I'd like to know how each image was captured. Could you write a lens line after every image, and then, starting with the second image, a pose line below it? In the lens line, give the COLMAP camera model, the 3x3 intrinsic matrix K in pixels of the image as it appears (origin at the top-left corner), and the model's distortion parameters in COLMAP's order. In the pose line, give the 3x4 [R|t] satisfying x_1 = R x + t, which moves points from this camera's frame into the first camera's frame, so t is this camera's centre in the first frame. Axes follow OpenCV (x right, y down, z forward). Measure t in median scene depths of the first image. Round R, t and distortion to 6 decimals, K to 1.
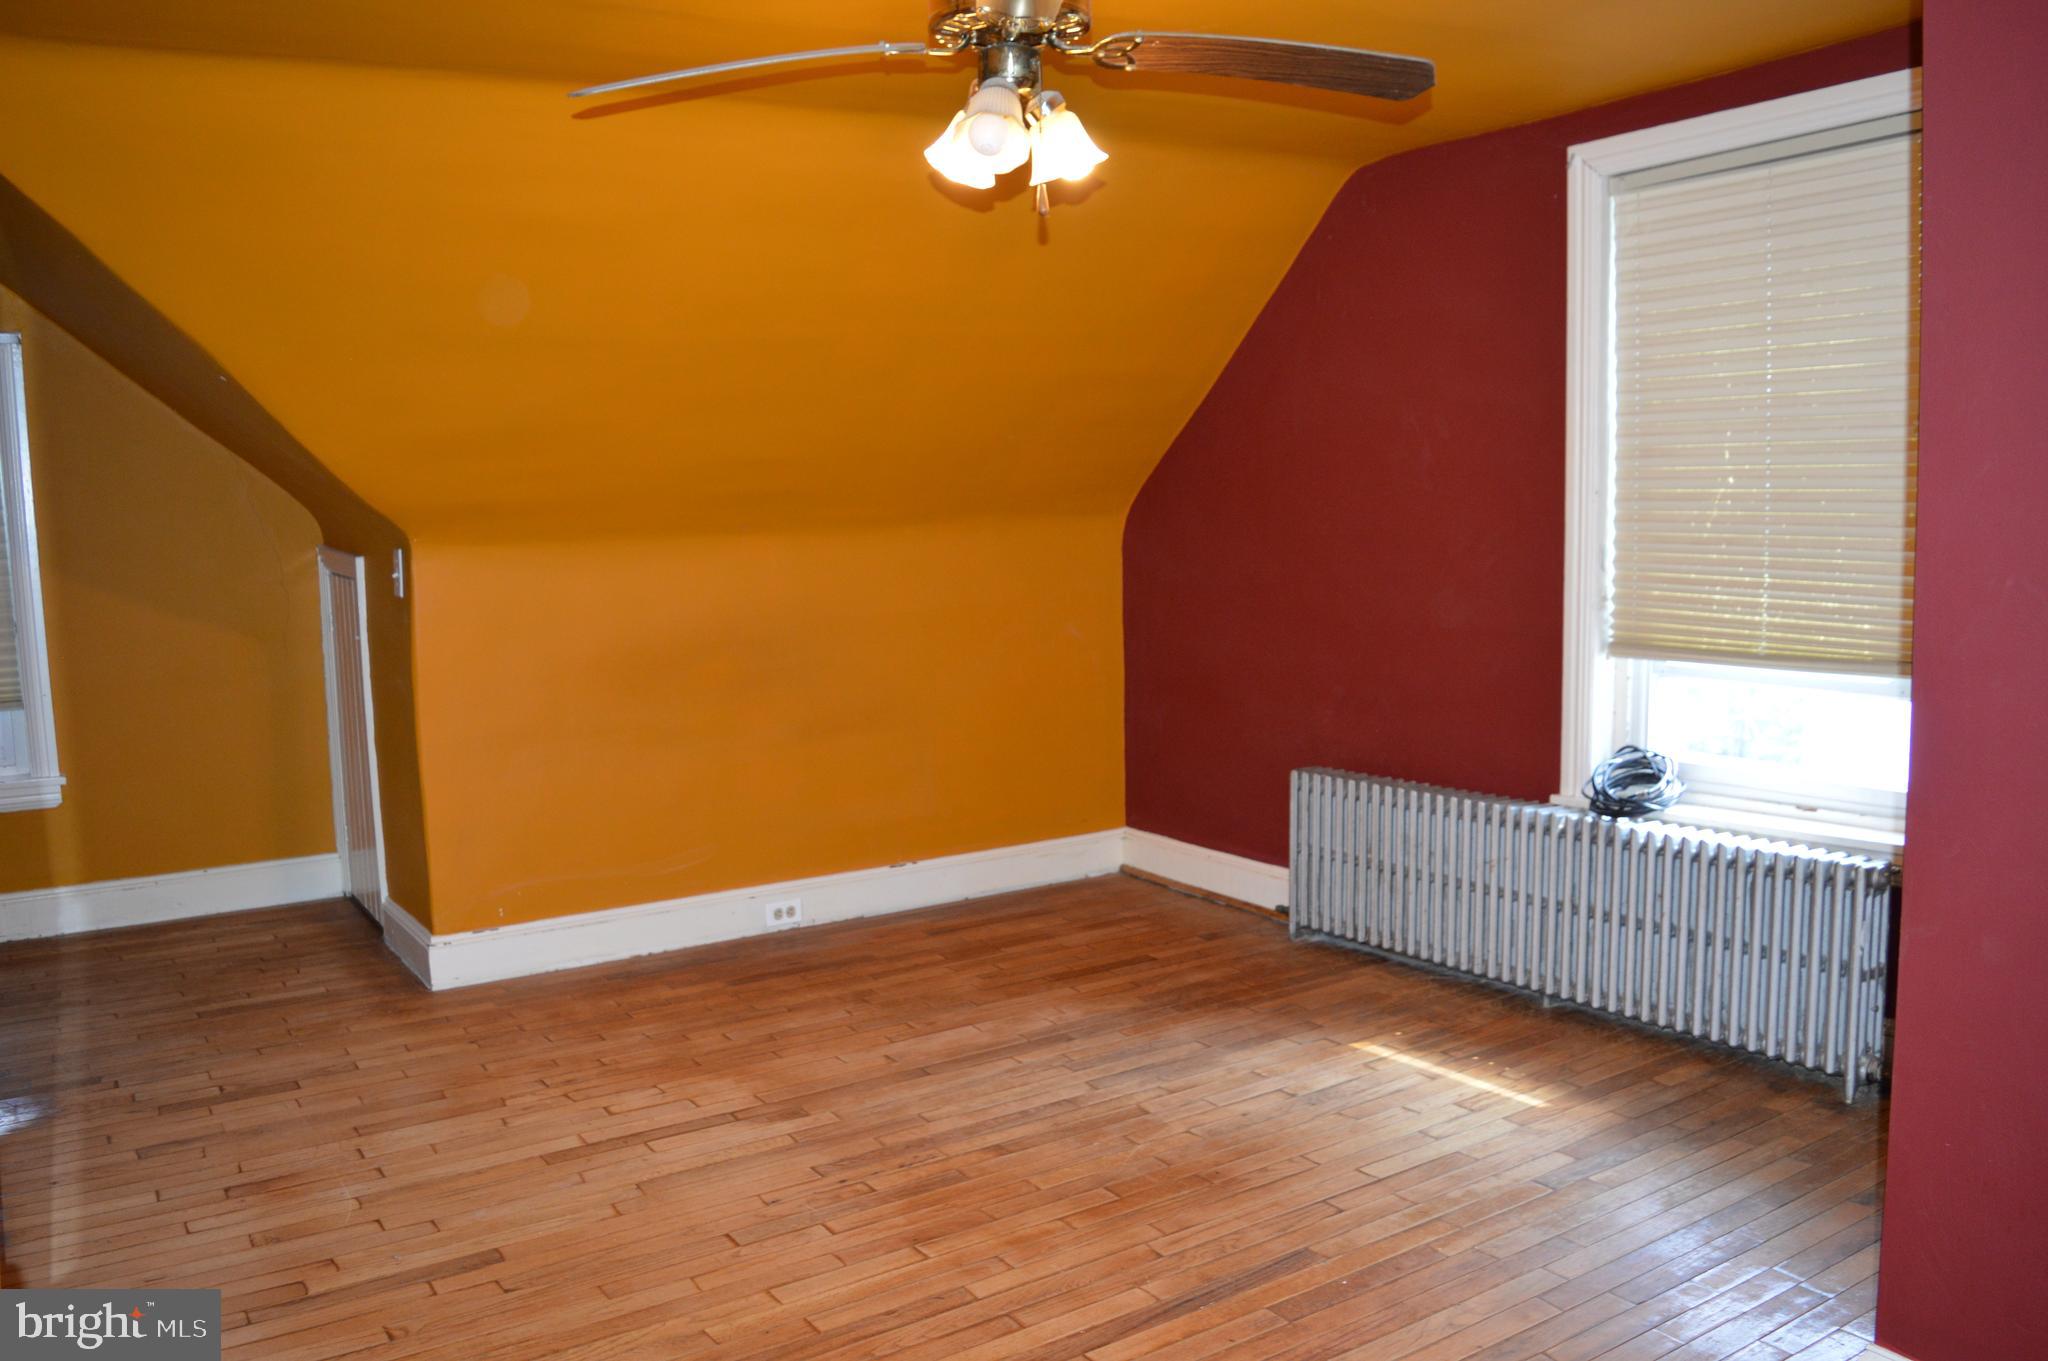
lens RADIAL K [[1623.7, 0, 1013.5], [0, 1623.7, 673.0], [0, 0, 1]] dist [-0.088965, 0.015436]
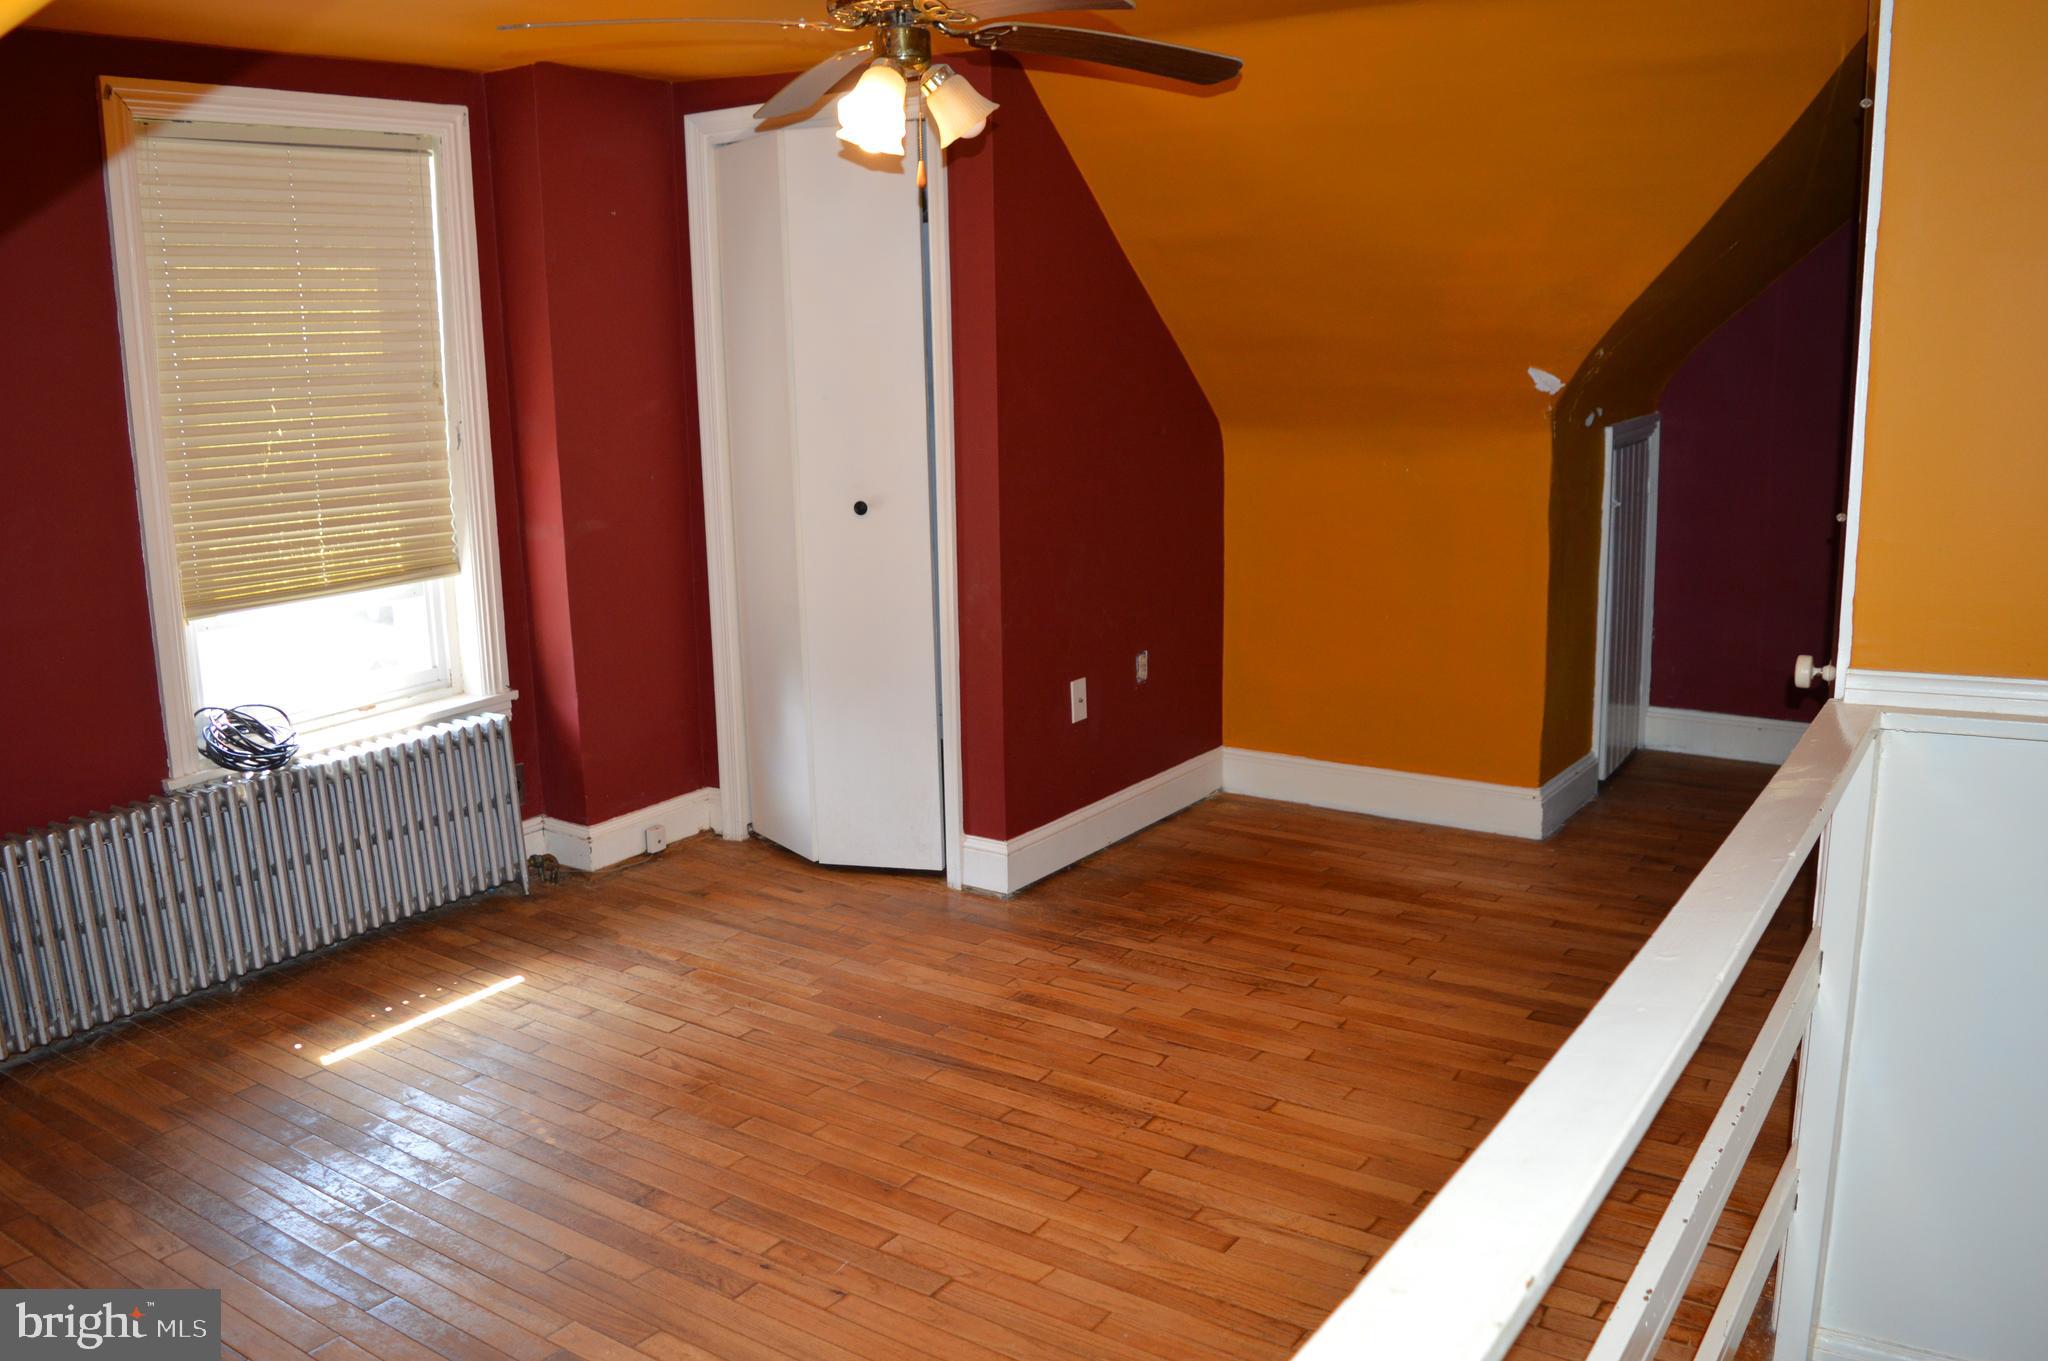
lens RADIAL K [[1623.7, 0, 1013.5], [0, 1623.7, 673.0], [0, 0, 1]] dist [-0.088965, 0.015436]
pose [[-0.379944, -0.144063, 0.913722, -0.803975], [0.138413, 0.967822, 0.210147, -0.129481], [-0.914595, 0.206315, -0.347778, 1.021336]]
